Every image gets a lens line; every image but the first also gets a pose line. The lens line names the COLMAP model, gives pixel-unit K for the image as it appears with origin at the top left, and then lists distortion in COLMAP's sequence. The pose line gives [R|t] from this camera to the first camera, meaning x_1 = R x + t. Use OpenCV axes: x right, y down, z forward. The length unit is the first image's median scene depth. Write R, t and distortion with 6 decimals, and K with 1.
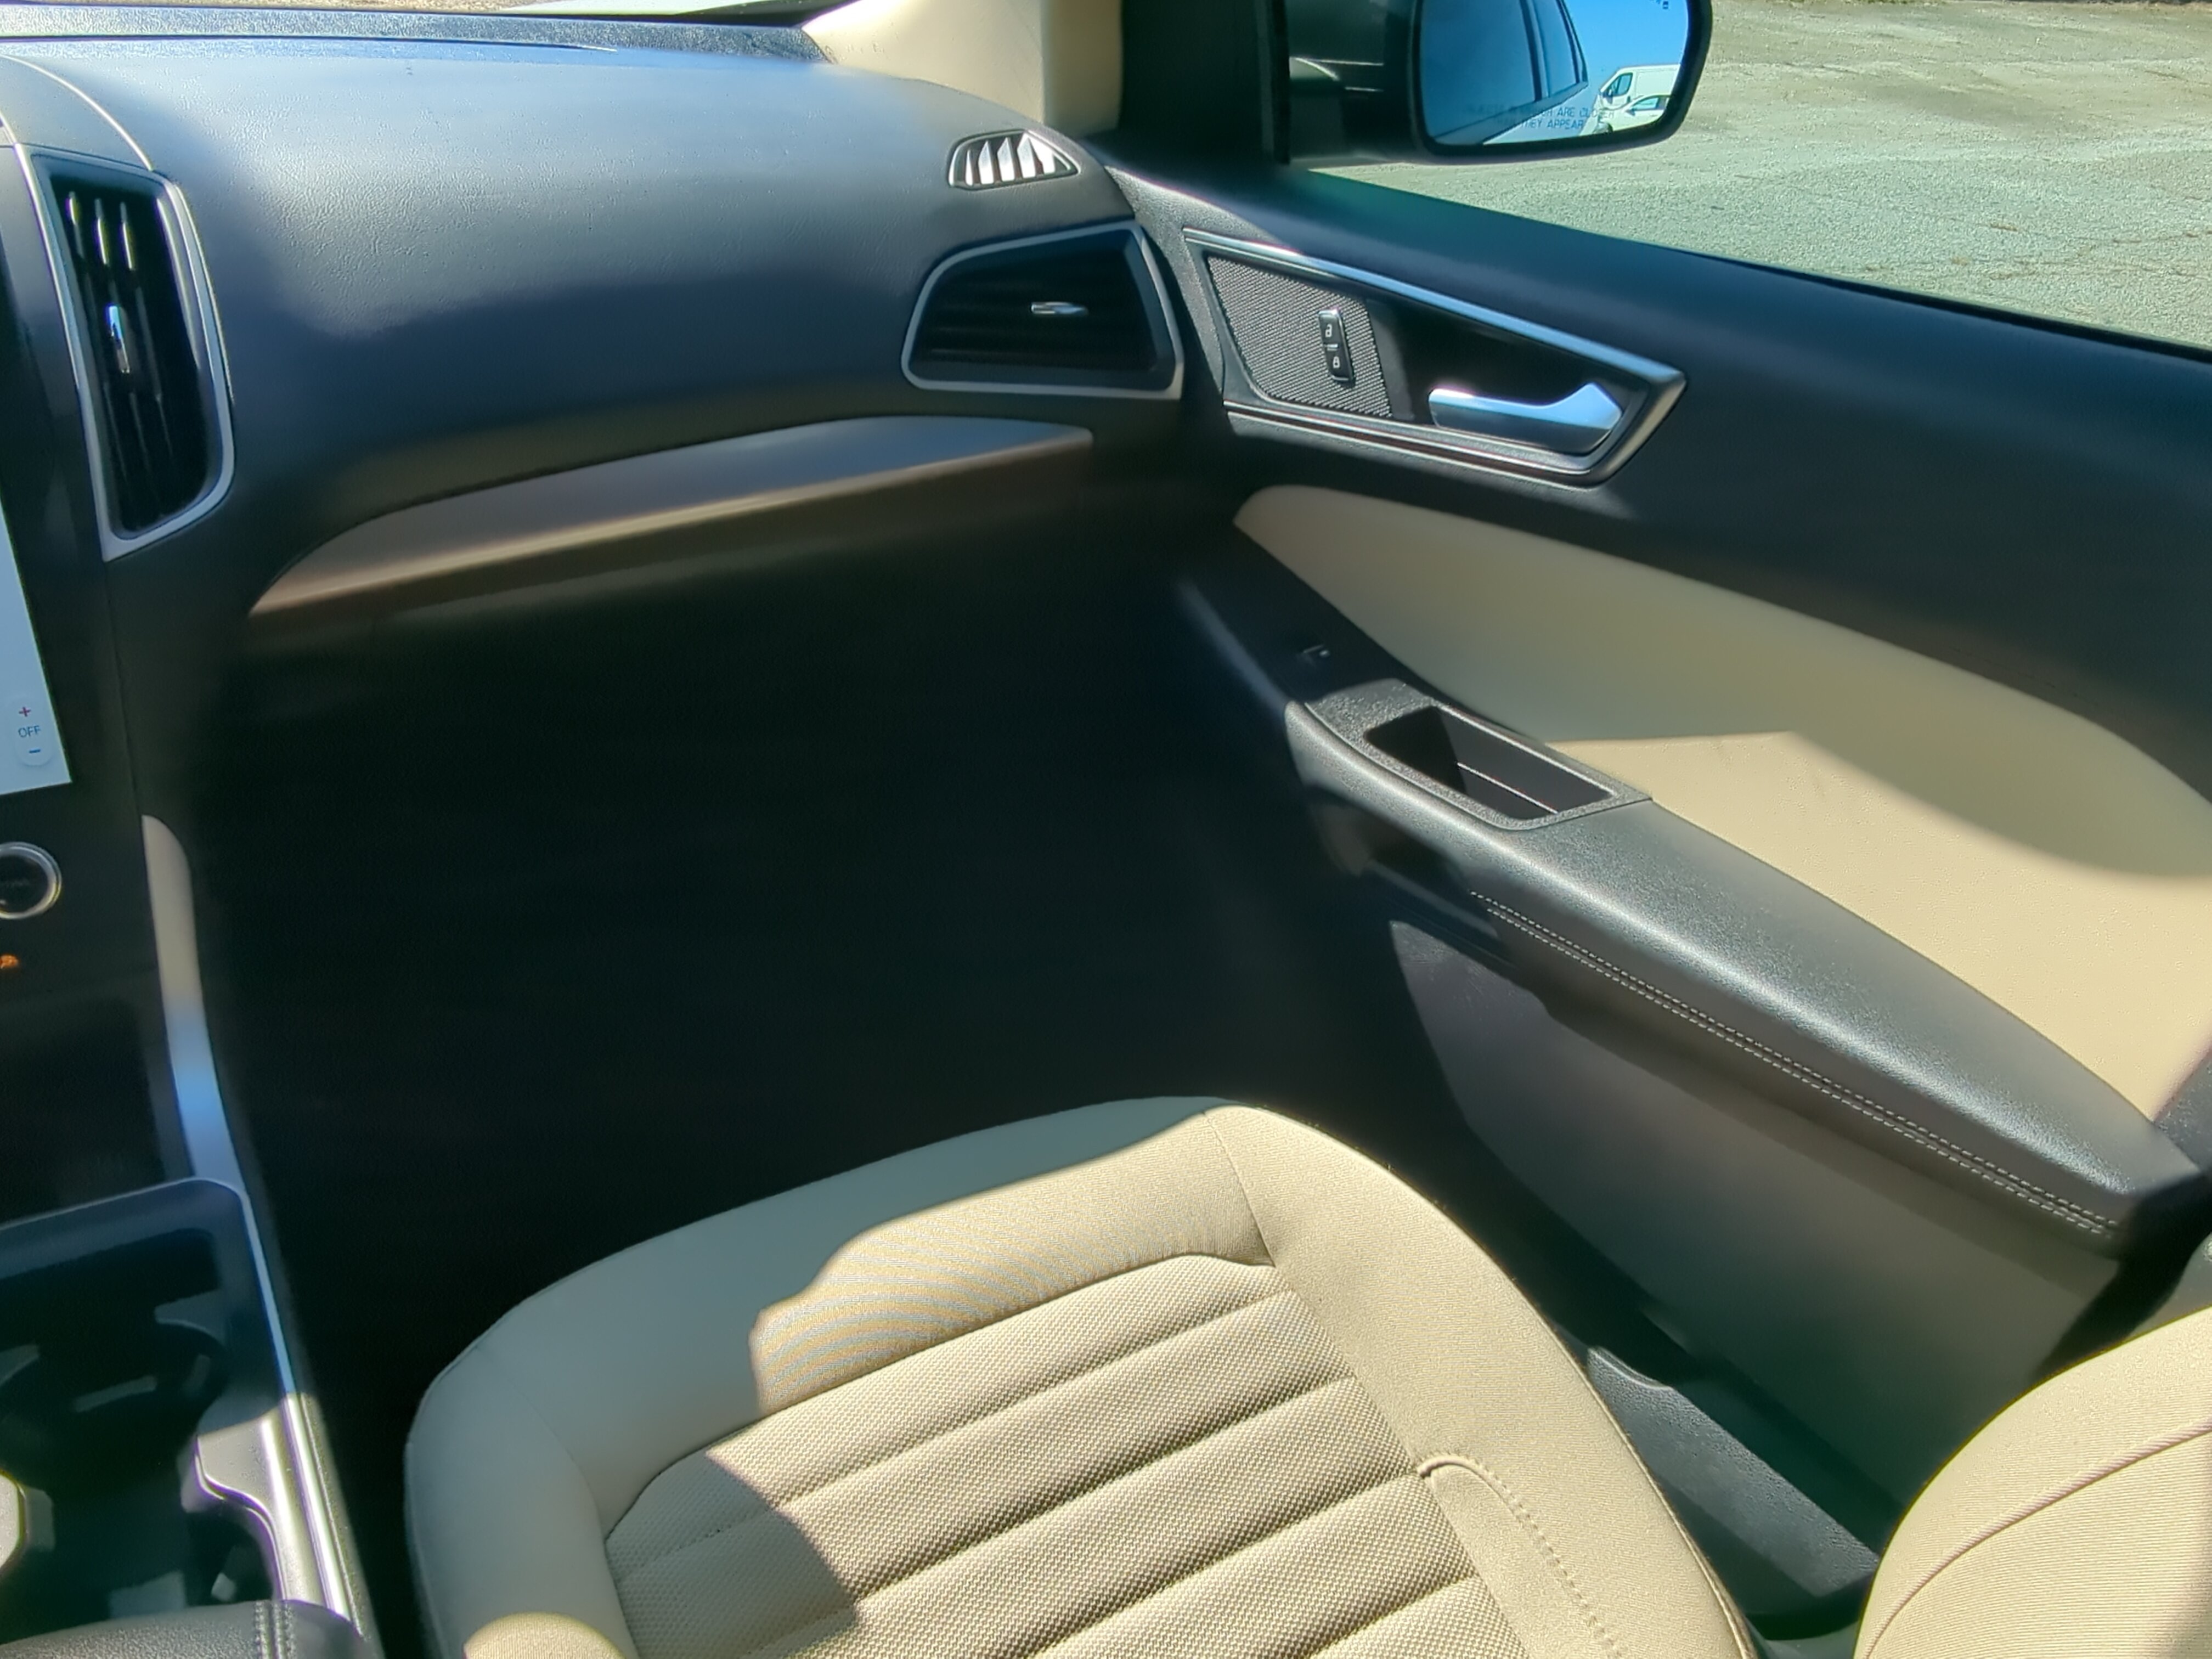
lens RADIAL K [[1783.7, 0, 1100.0], [0, 1783.7, 835.6], [0, 0, 1]] dist [0.027282, -0.045880]
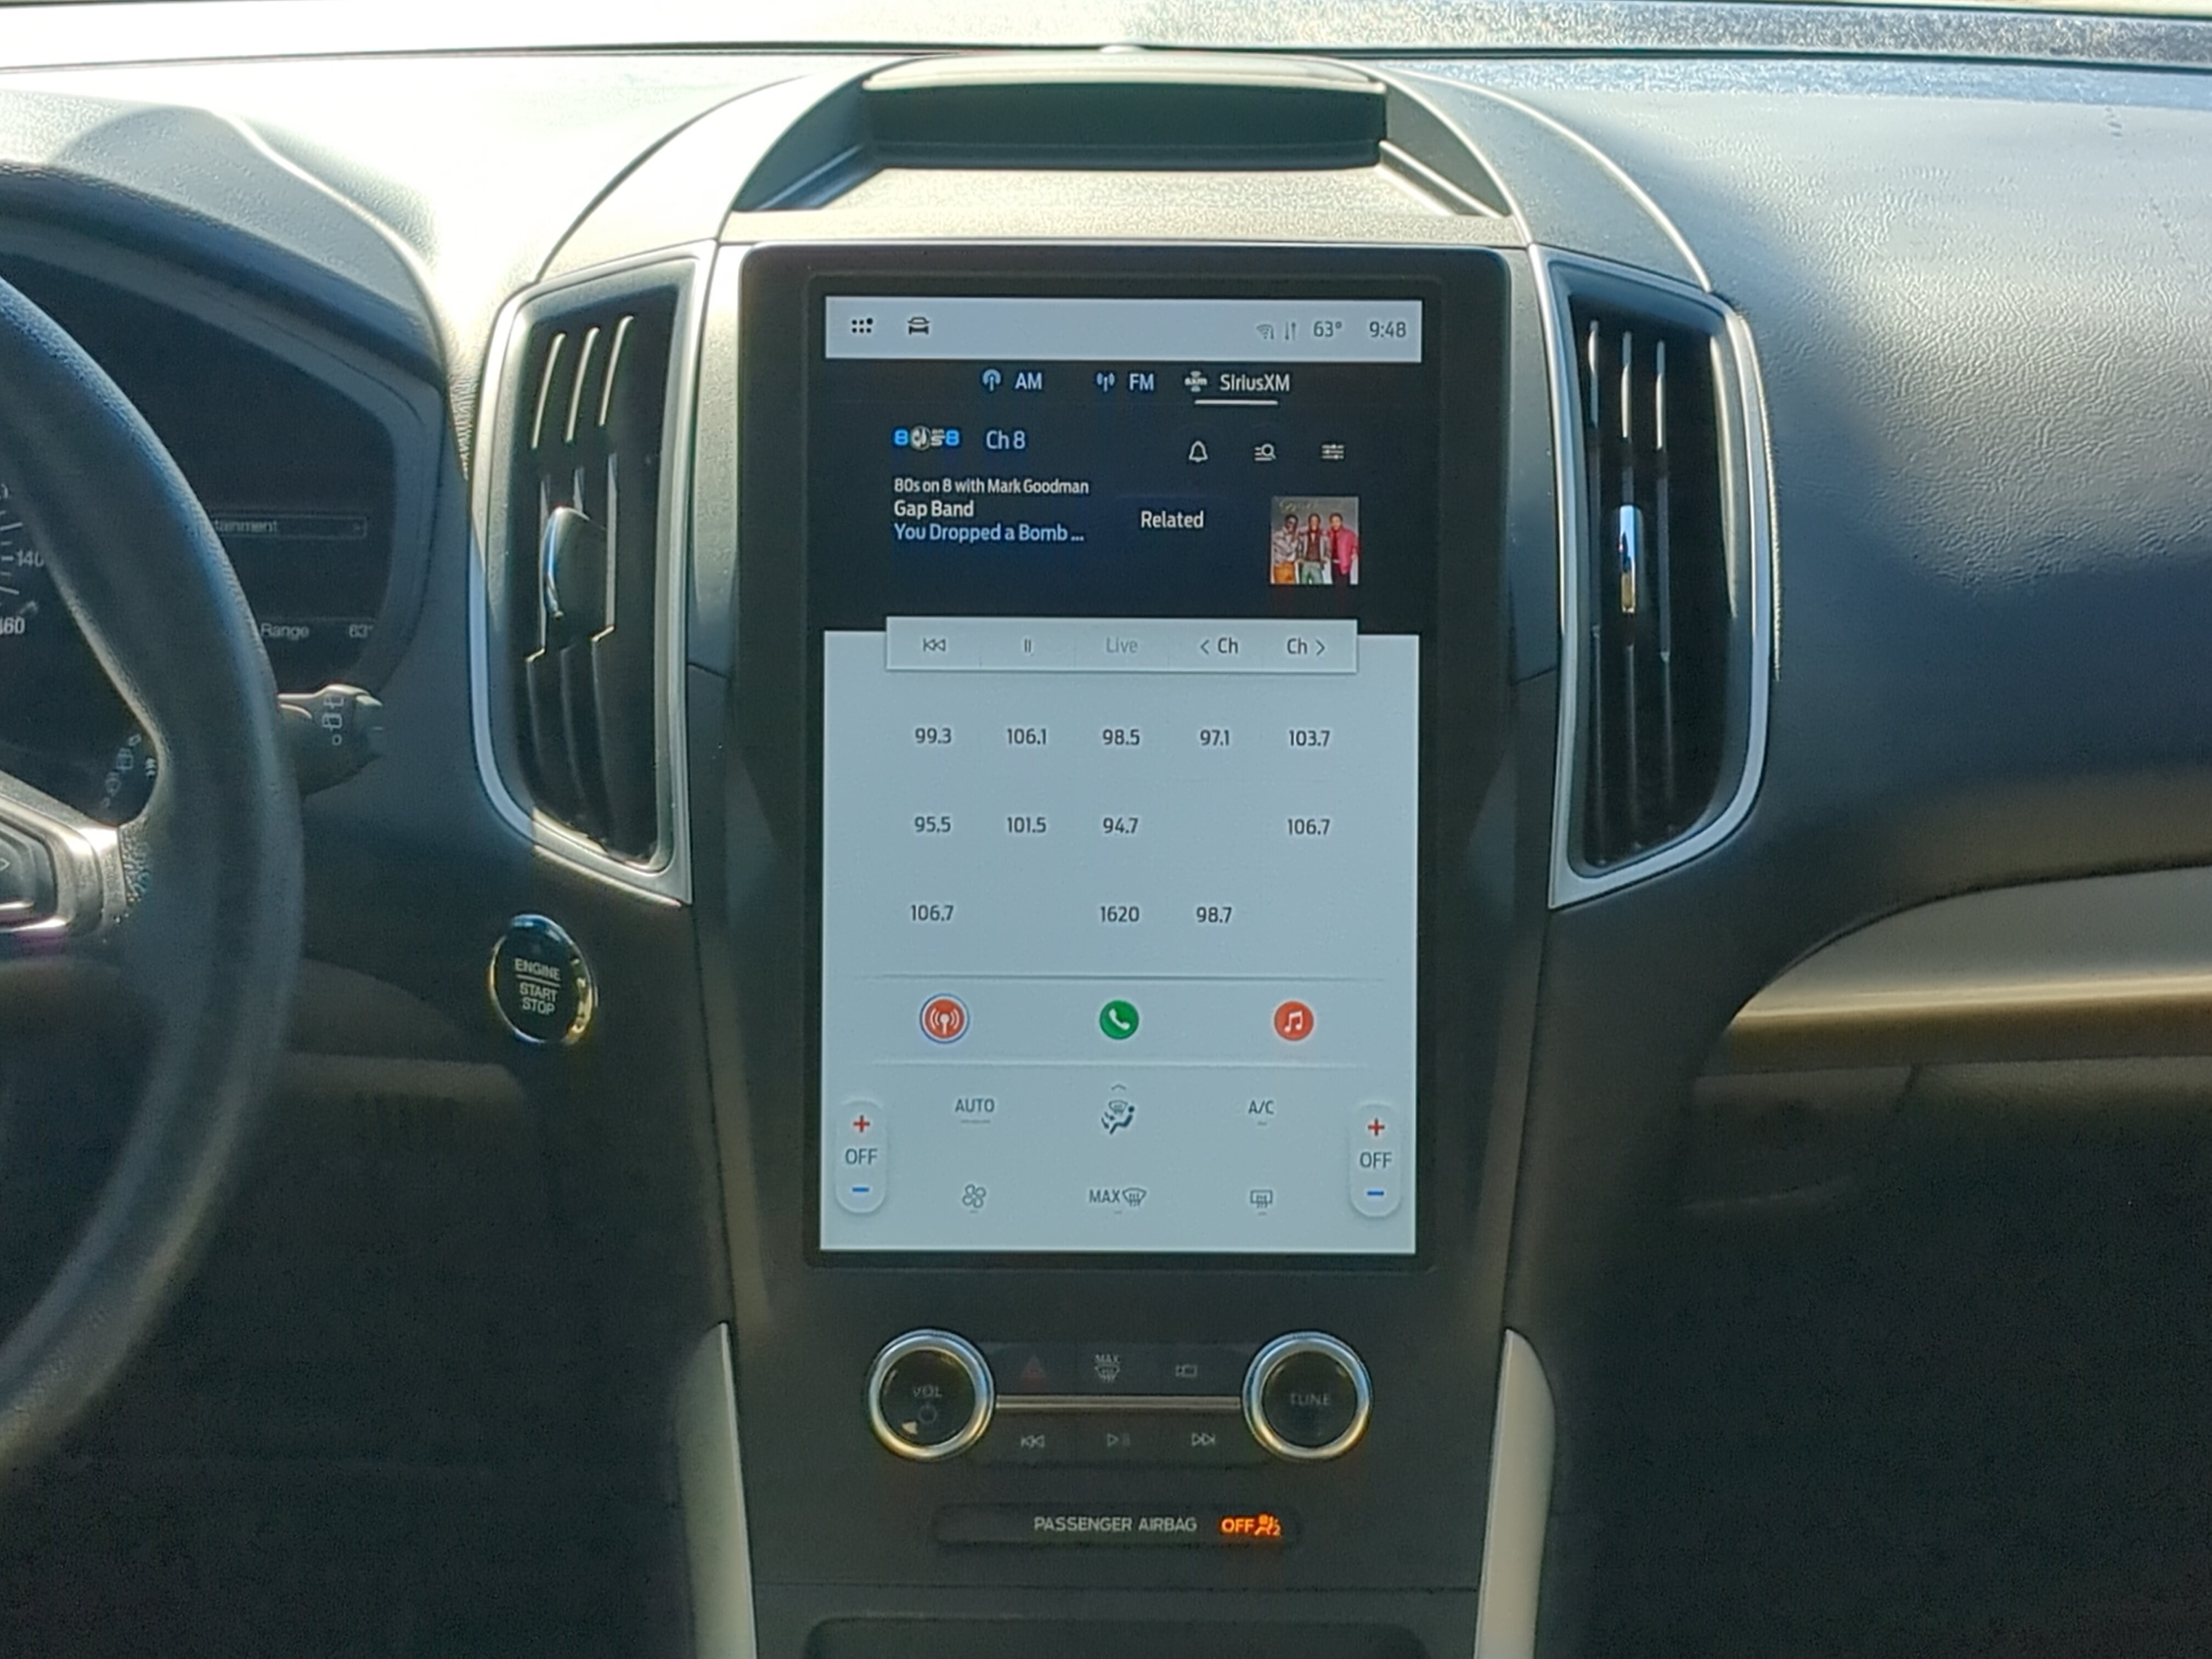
lens RADIAL K [[3933.0, 0, 1140.1], [0, 3933.0, 858.0], [0, 0, 1]] dist [0.146470, 0.000000]
pose [[0.868509, 0.125480, -0.479528, -0.032350], [-0.218093, 0.965489, -0.142361, 0.047326], [0.445116, 0.228223, 0.865902, -0.208021]]
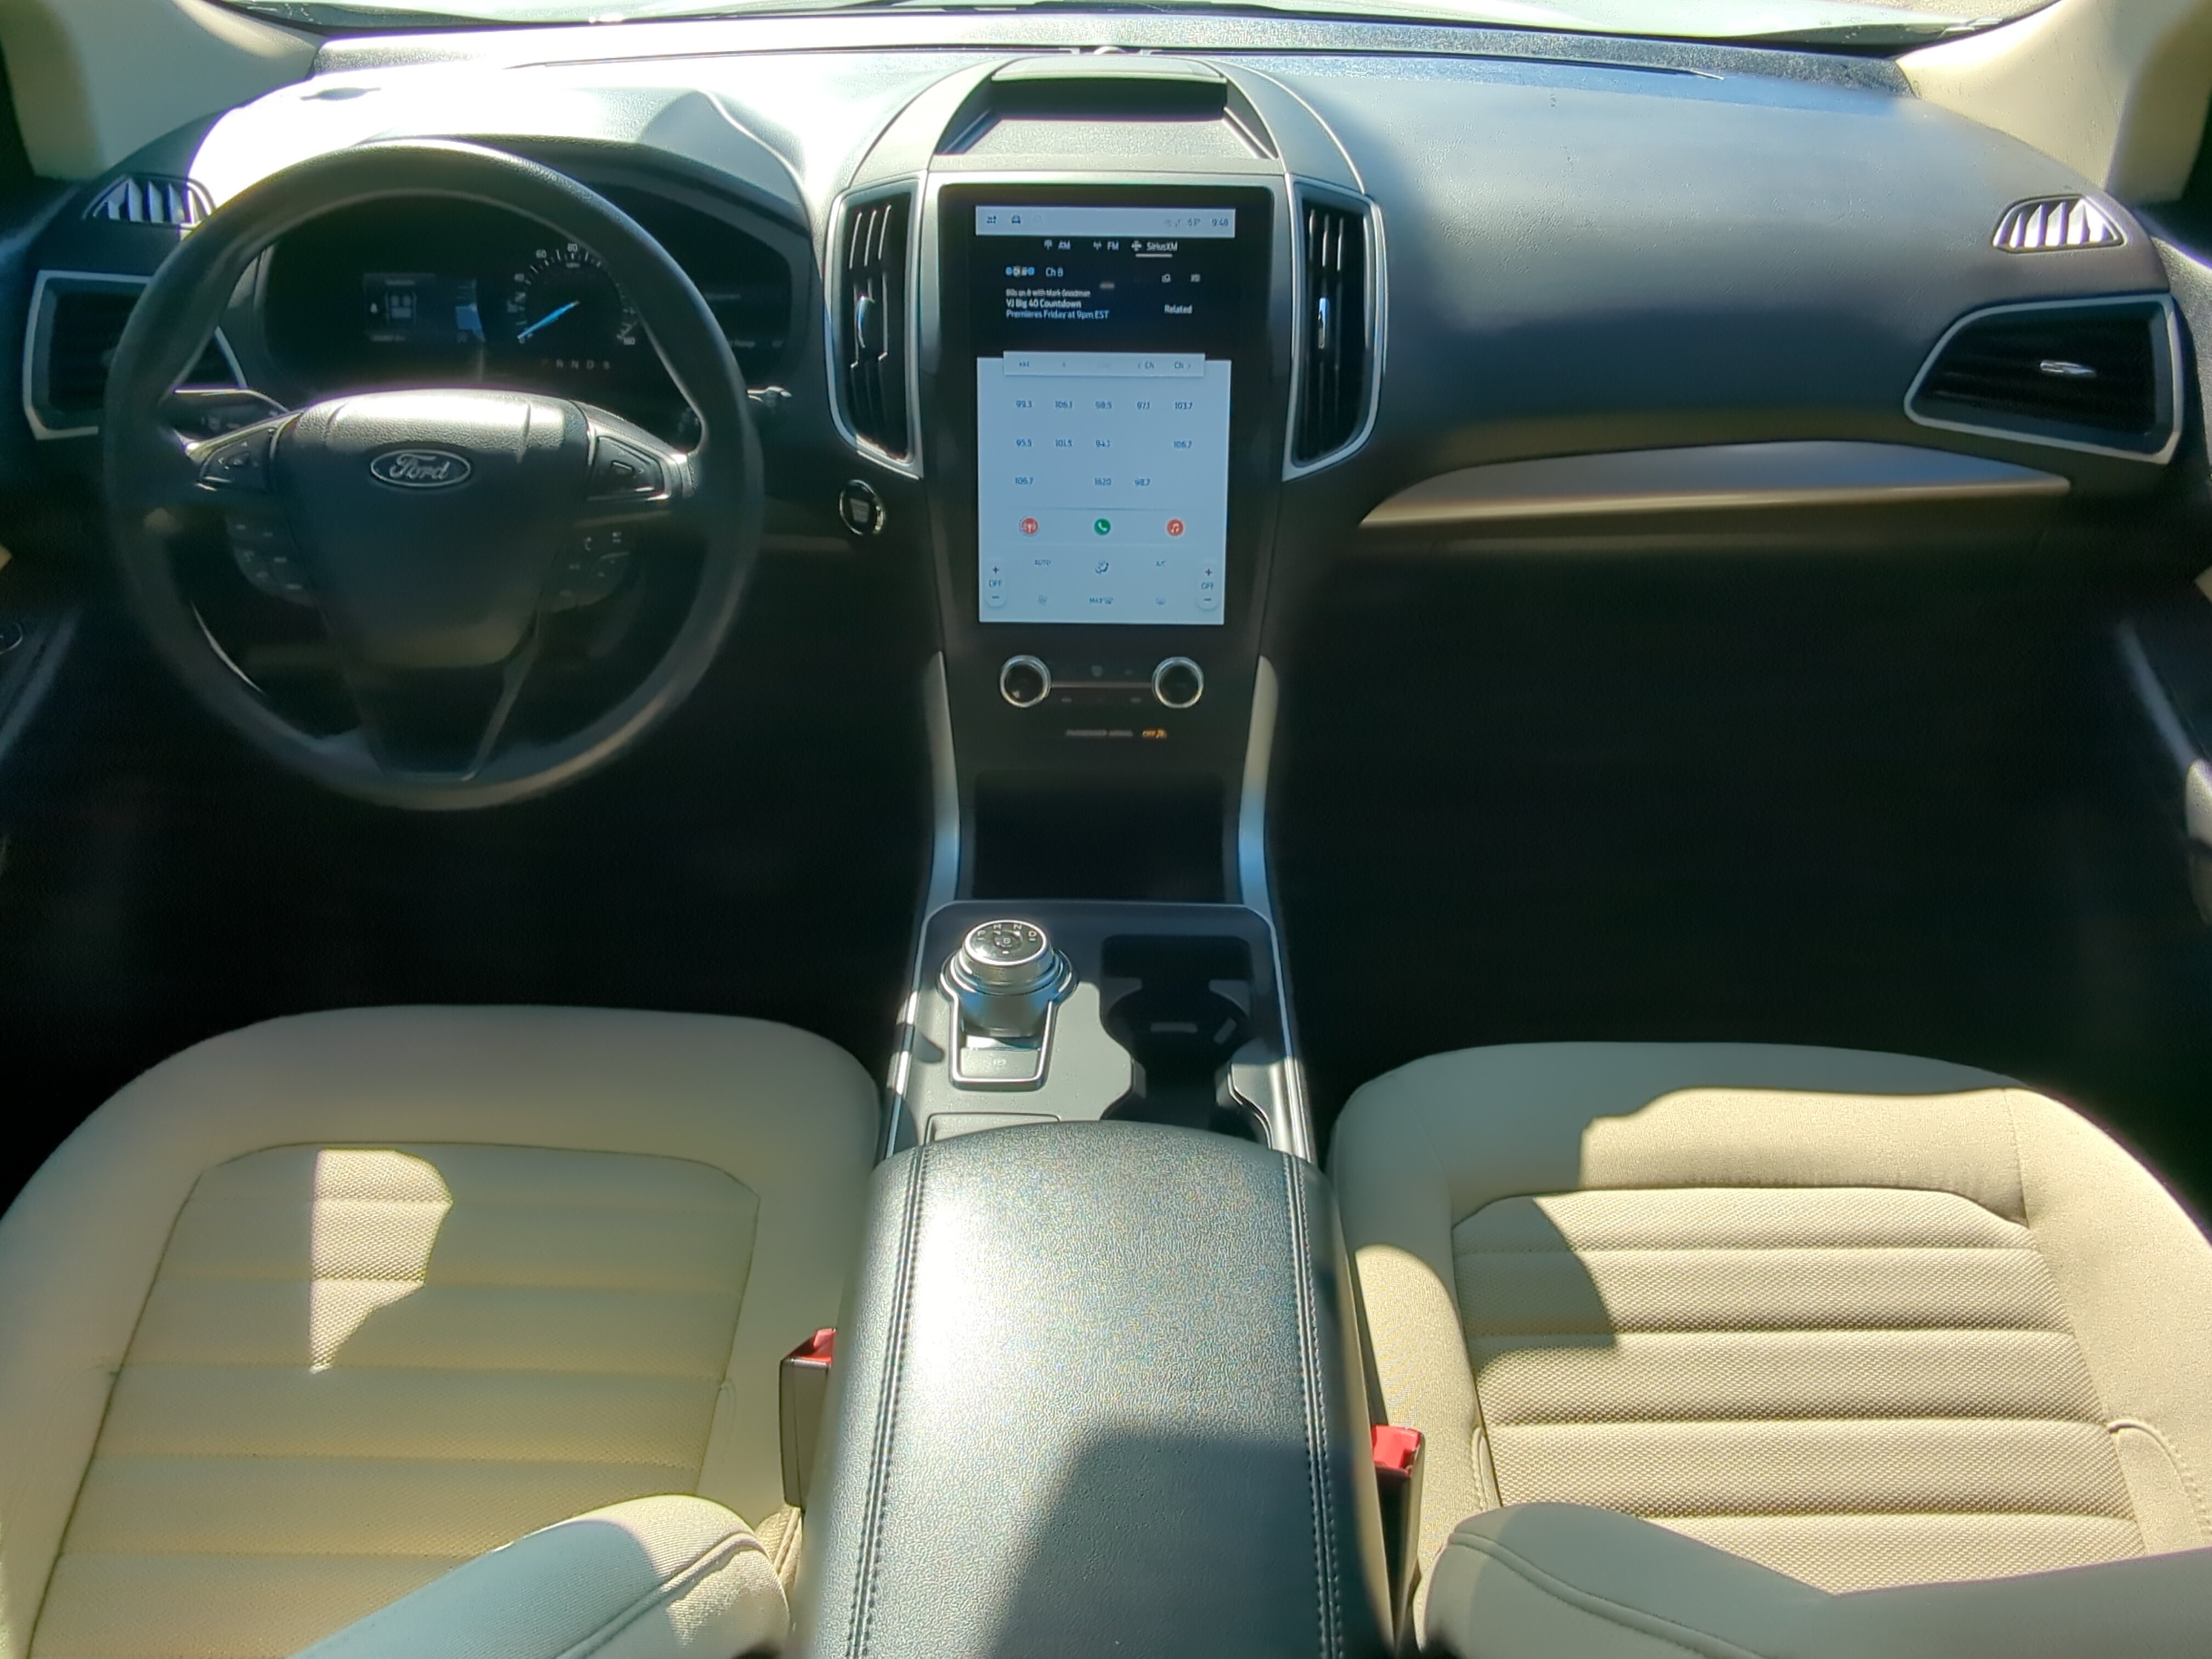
lens RADIAL K [[1783.7, 0, 1116.7], [0, 1783.7, 831.2], [0, 0, 1]] dist [0.027282, -0.045880]
pose [[0.865370, 0.249945, -0.434353, 0.025499], [-0.223641, 0.968260, 0.111612, -0.008789], [0.448464, 0.000553, 0.893801, -0.324327]]
